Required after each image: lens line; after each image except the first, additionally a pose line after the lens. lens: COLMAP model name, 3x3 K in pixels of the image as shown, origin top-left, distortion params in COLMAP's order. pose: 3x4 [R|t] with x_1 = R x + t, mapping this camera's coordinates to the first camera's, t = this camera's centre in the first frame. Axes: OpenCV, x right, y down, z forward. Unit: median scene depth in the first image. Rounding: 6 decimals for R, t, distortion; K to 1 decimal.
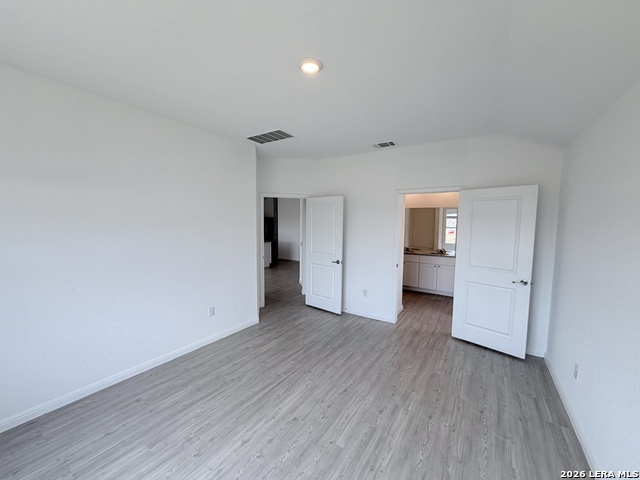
lens RADIAL K [[252.9, 0, 318.0], [0, 252.9, 240.6], [0, 0, 1]] dist [0.000257, 0.000134]
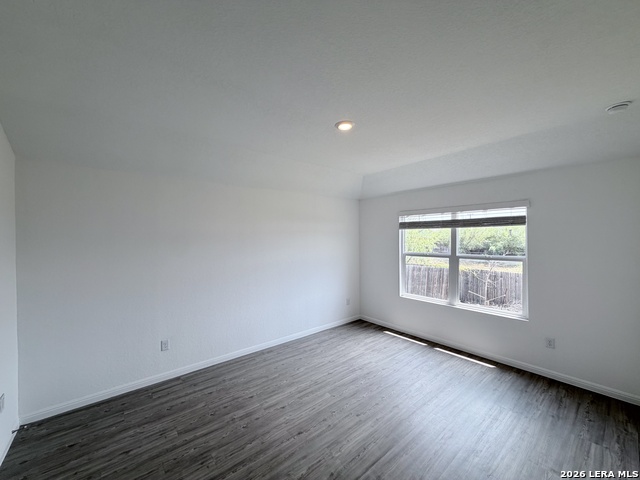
lens RADIAL K [[252.9, 0, 318.0], [0, 252.9, 240.6], [0, 0, 1]] dist [0.000257, 0.000134]
pose [[-0.957415, -0.003289, 0.288696, -0.236932], [0.022015, 0.996192, 0.084357, -0.181174], [-0.287874, 0.087120, -0.953697, 2.009735]]
